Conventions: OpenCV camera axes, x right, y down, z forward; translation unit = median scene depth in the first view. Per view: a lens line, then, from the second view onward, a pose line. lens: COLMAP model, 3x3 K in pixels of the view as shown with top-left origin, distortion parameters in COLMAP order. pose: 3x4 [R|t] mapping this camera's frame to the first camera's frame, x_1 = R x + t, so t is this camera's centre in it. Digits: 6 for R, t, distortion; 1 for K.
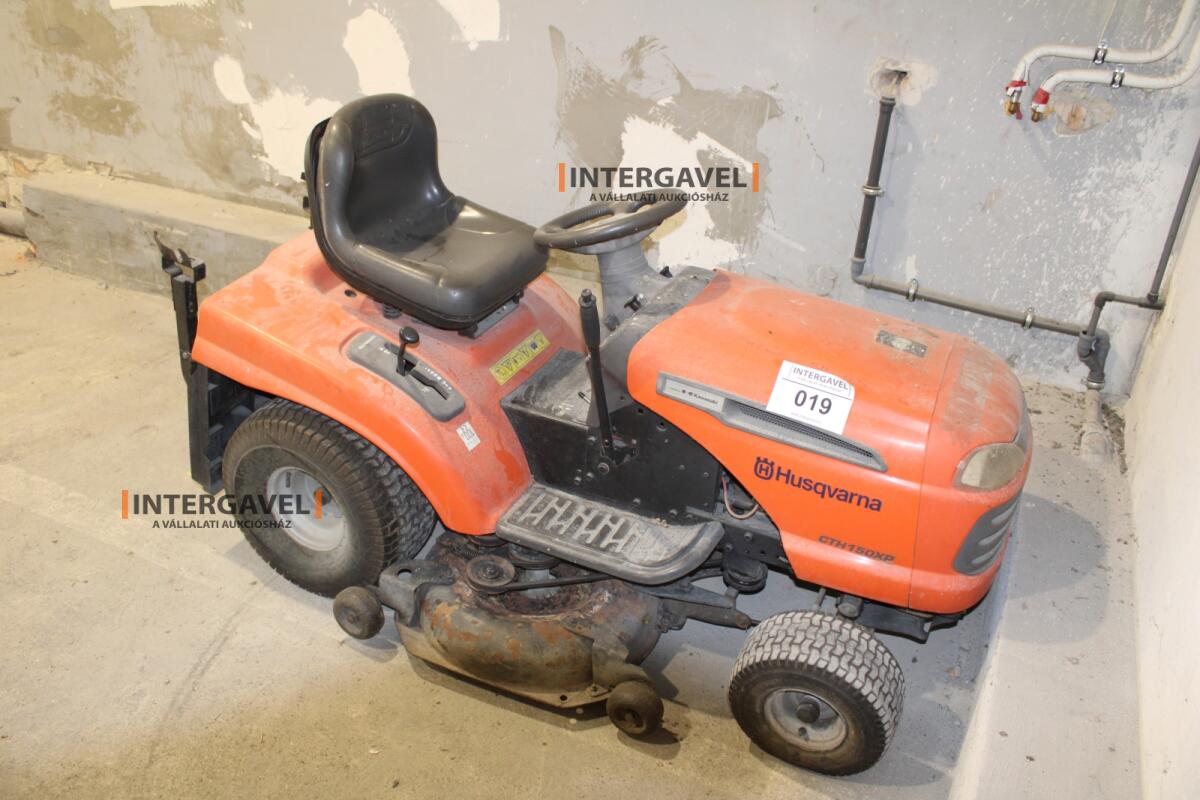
lens RADIAL K [[1041.3, 0, 602.2], [0, 1041.3, 407.0], [0, 0, 1]] dist [-0.133795, 0.005950]
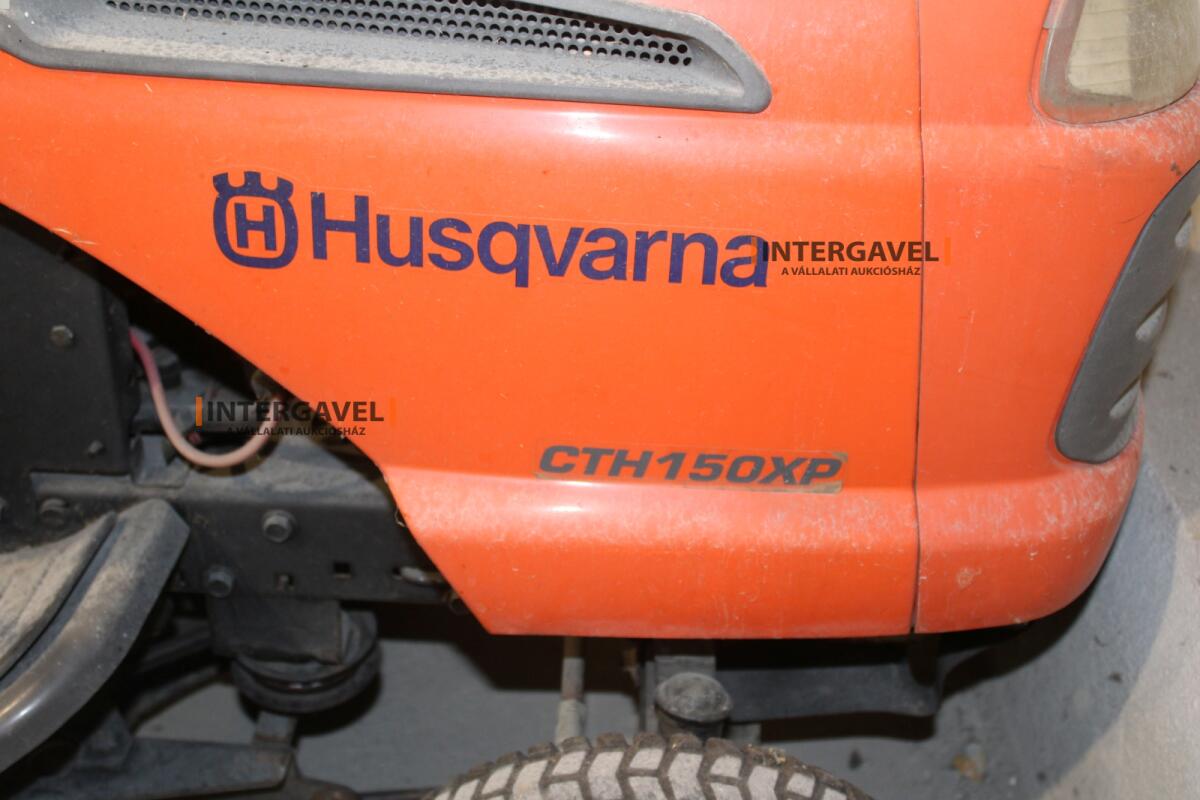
lens RADIAL K [[1598.3, 0, 599.0], [0, 1598.3, 399.3], [0, 0, 1]] dist [-0.082093, 0.000000]
pose [[0.925870, -0.223143, 0.304913, 0.108523], [0.212052, 0.974786, 0.069476, 0.089066], [-0.312728, 0.000331, 0.949843, 0.629501]]
